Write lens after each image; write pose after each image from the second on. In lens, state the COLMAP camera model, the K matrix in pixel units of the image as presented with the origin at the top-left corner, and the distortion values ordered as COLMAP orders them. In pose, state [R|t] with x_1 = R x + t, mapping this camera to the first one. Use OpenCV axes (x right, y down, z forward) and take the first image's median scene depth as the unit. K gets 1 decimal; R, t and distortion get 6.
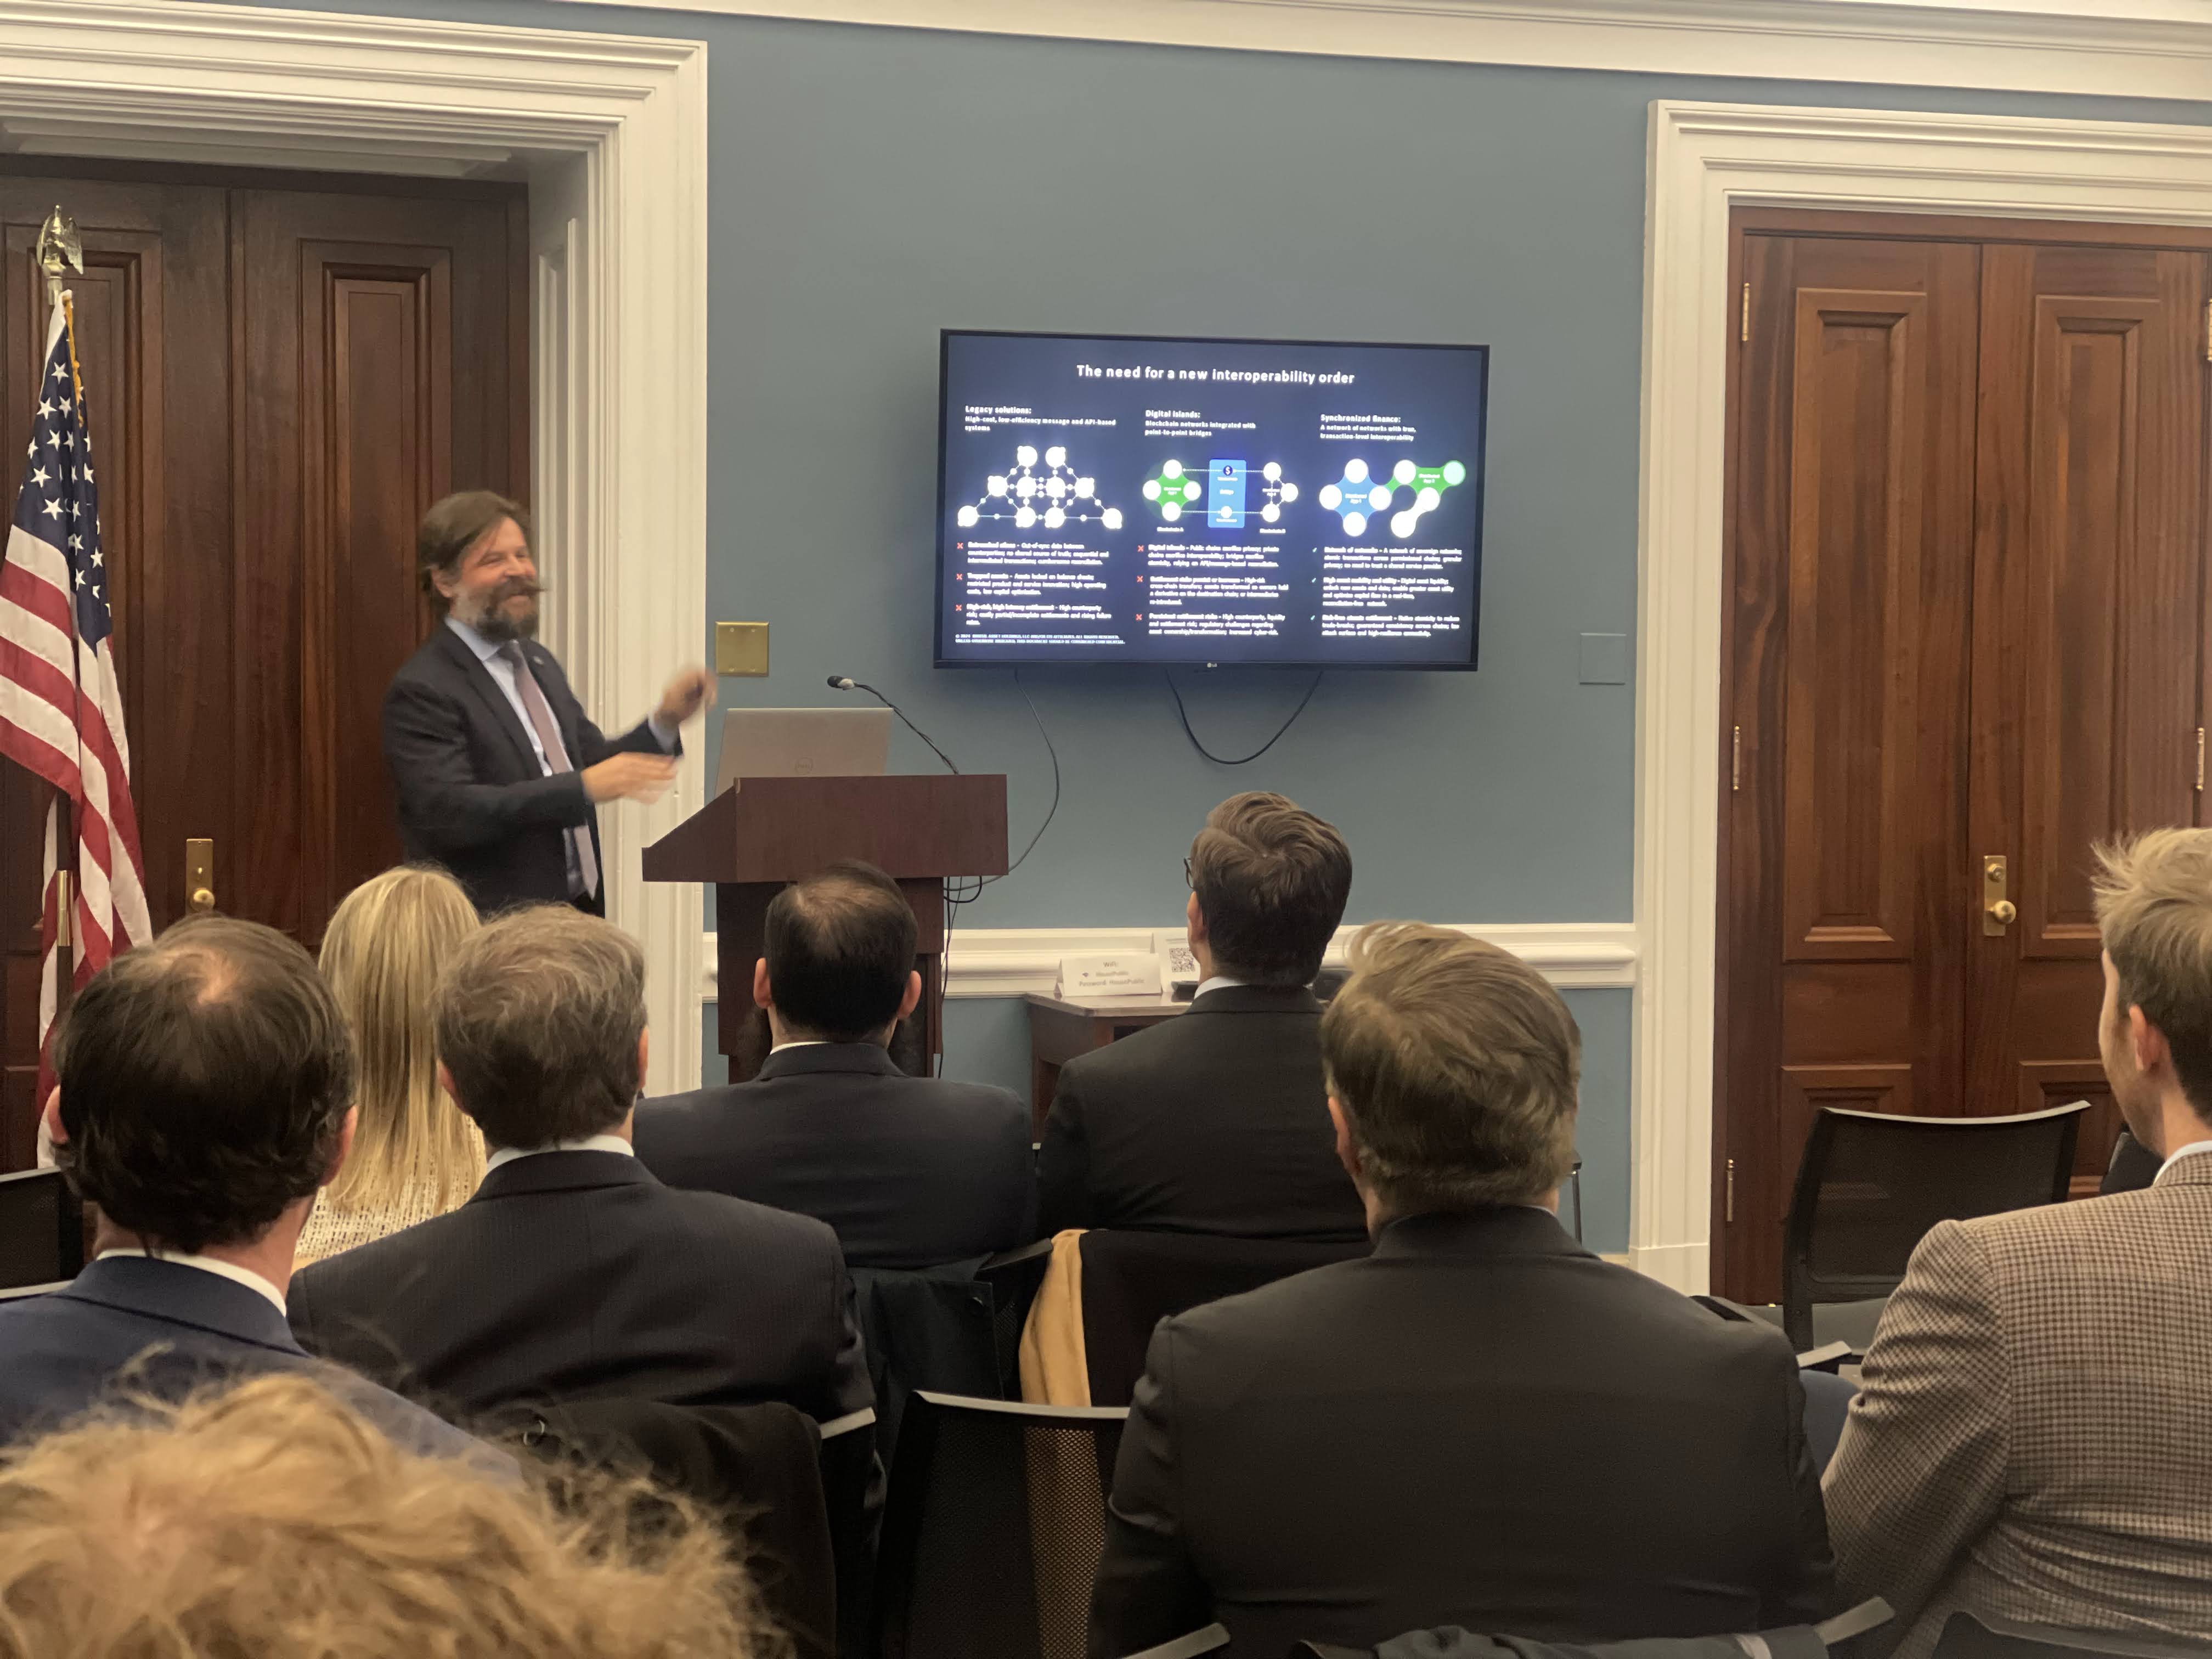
lens RADIAL K [[4072.9, 0, 1108.6], [0, 4072.9, 819.2], [0, 0, 1]] dist [0.221286, 0.000000]
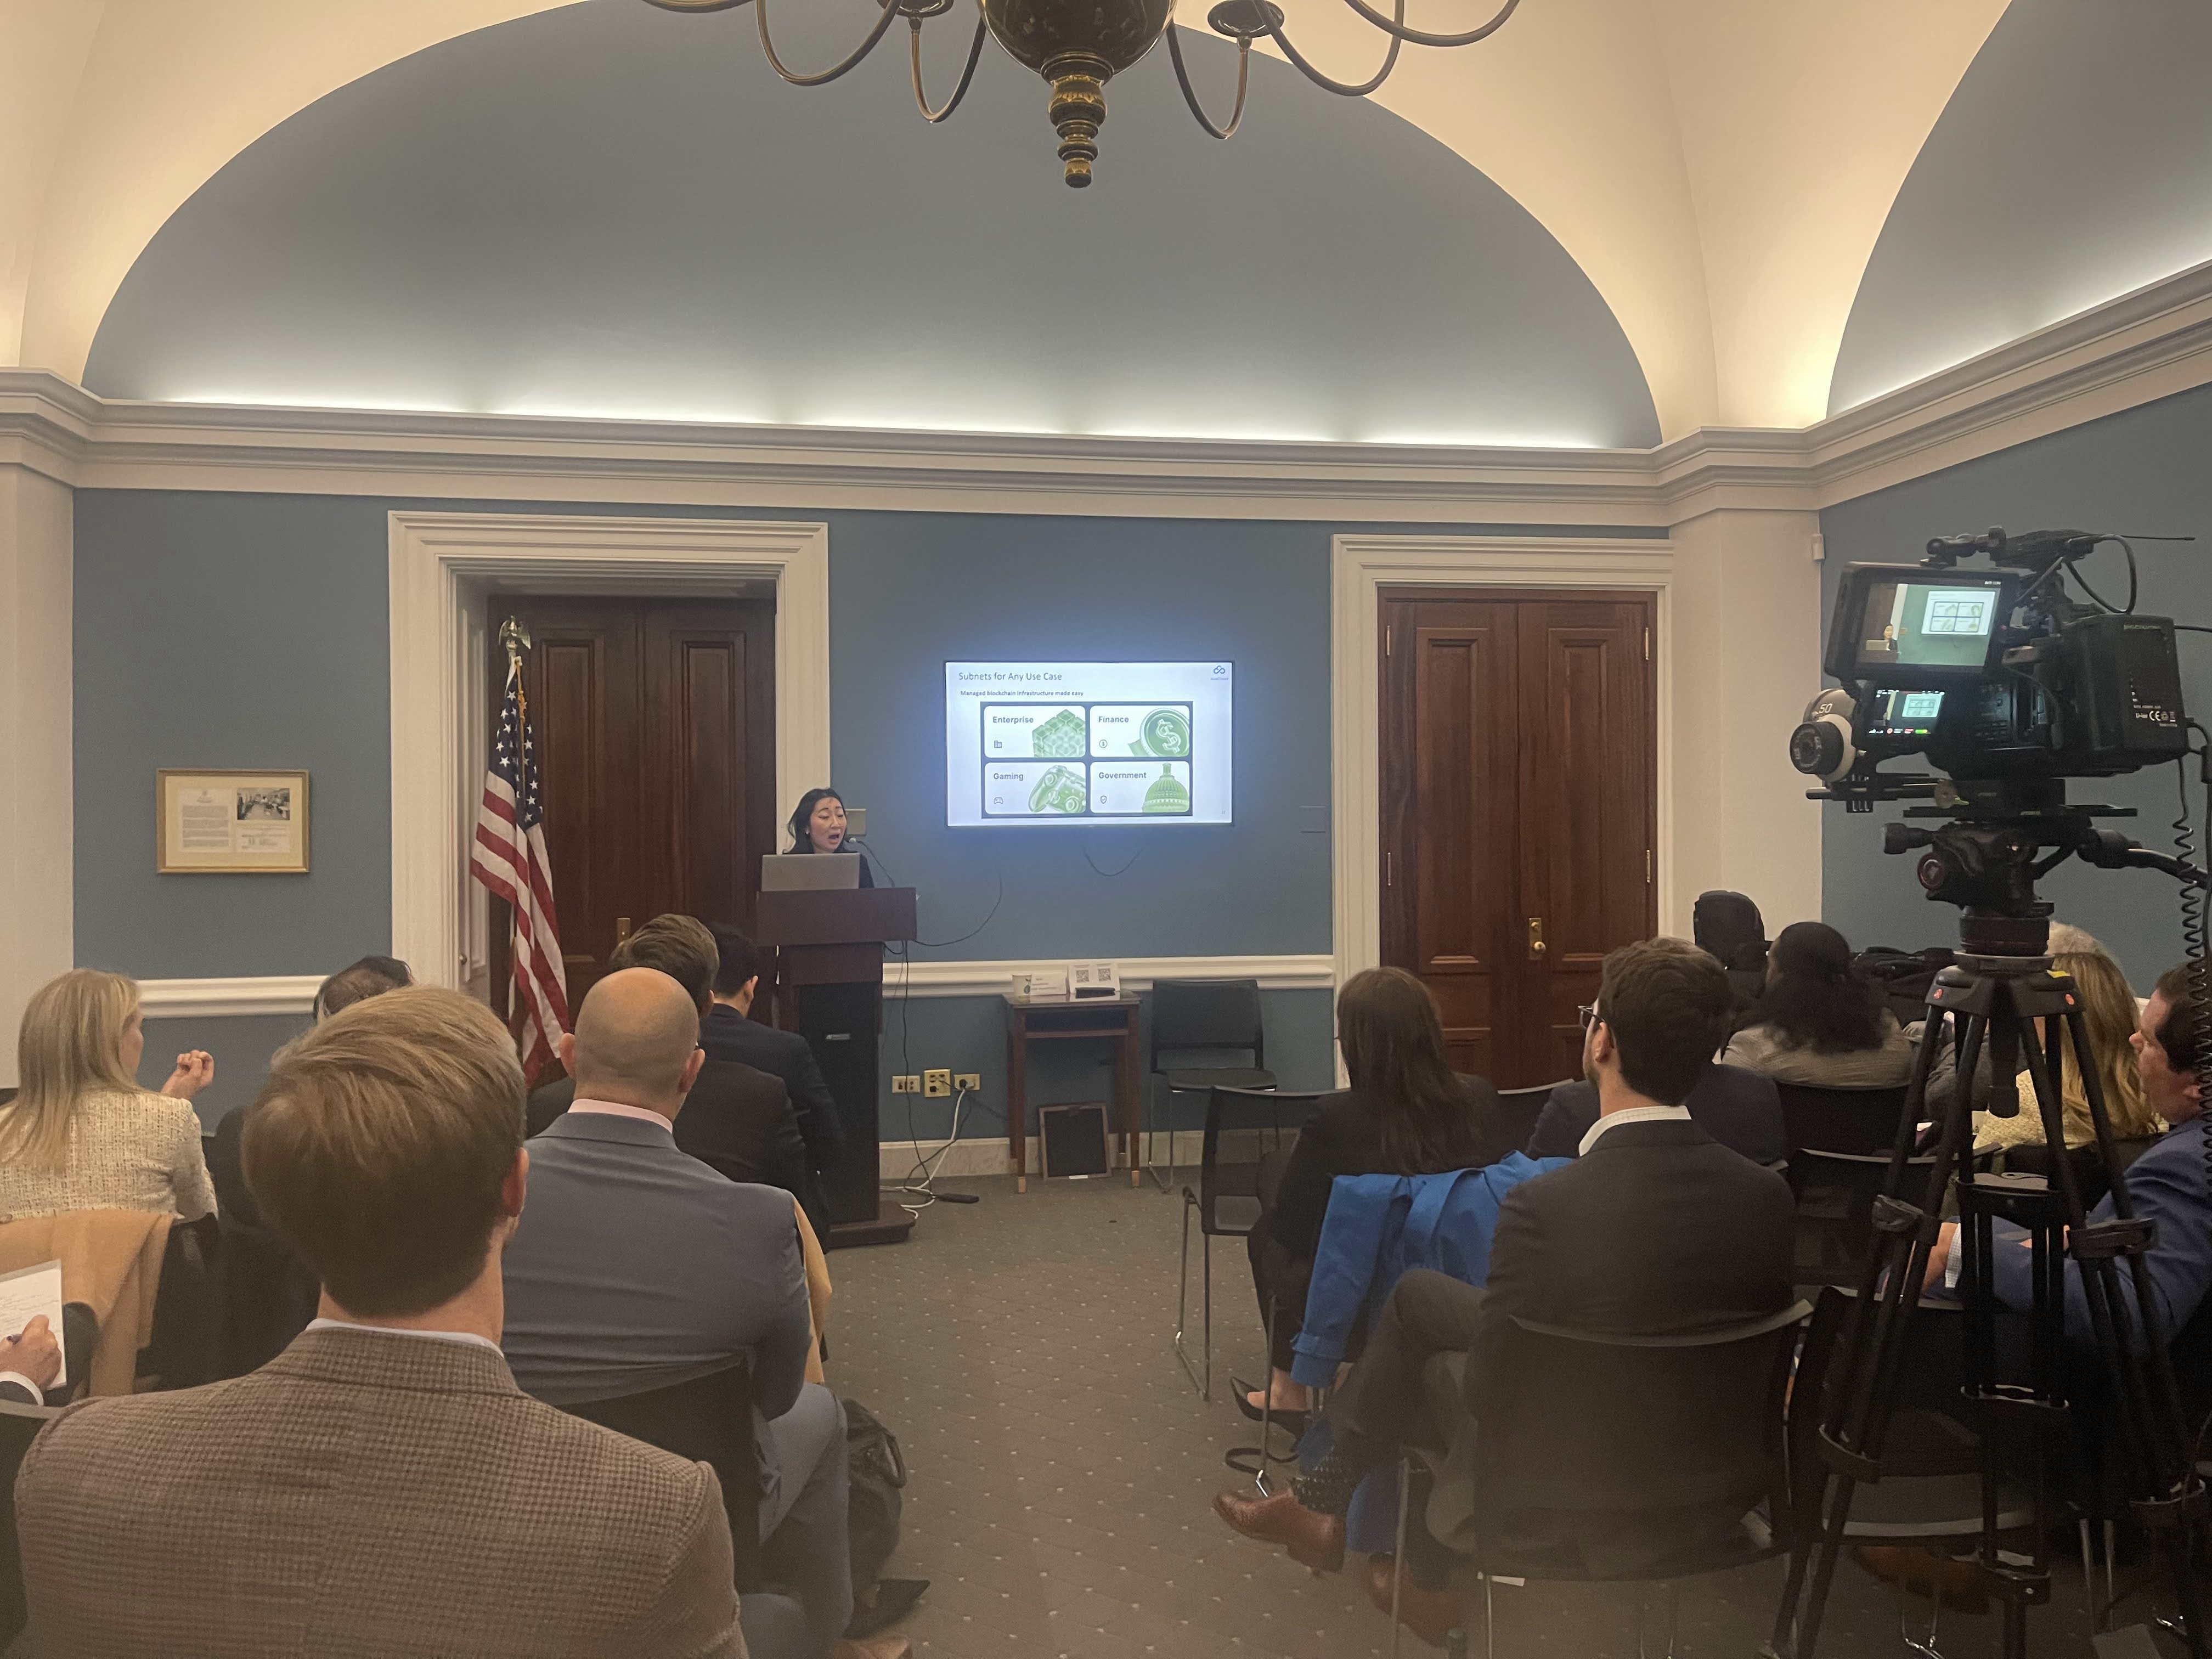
lens RADIAL K [[1662.5, 0, 1133.7], [0, 1662.5, 828.2], [0, 0, 1]] dist [0.060690, -0.062449]
pose [[0.984282, -0.016110, -0.175869, 0.183359], [0.010468, 0.999402, -0.032958, -0.010124], [0.176294, 0.030598, 0.983862, 0.214710]]
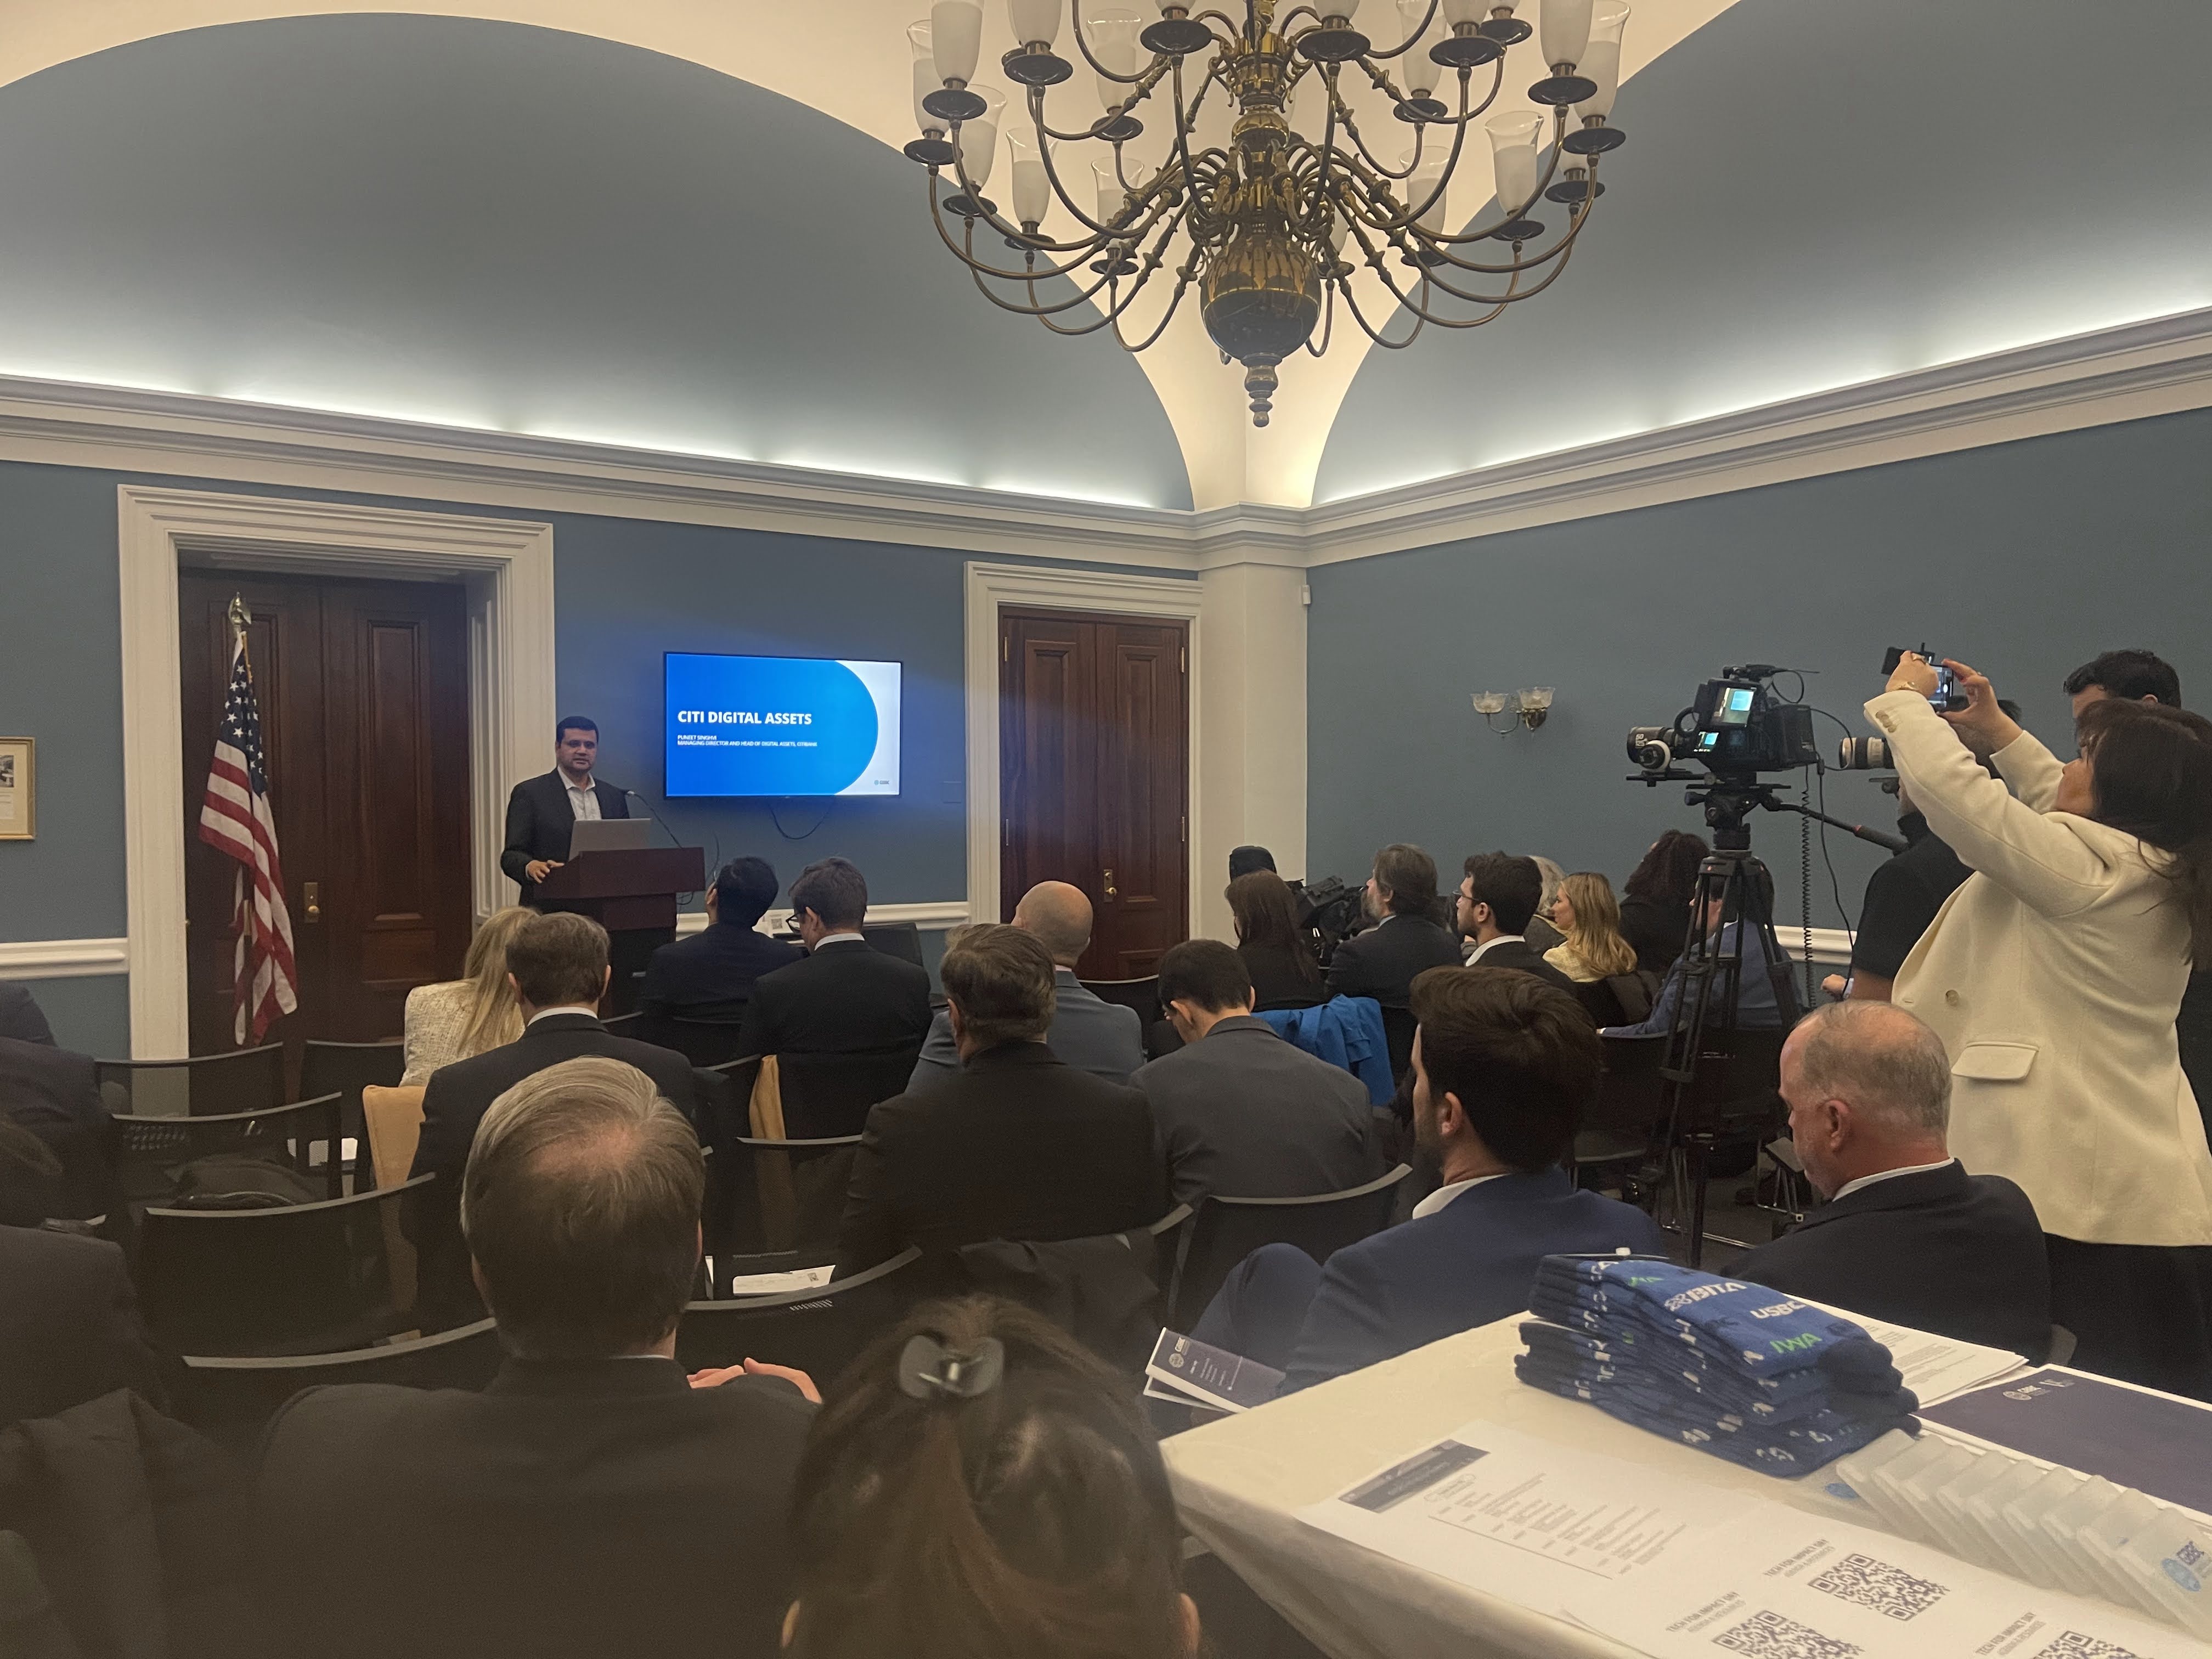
lens RADIAL K [[1662.5, 0, 1130.6], [0, 1662.5, 848.5], [0, 0, 1]] dist [0.060690, -0.062449]
pose [[0.967289, -0.020944, 0.252811, -0.025924], [0.021554, 0.999768, 0.000359, -0.004512], [-0.252760, 0.005102, 0.967515, 0.031044]]
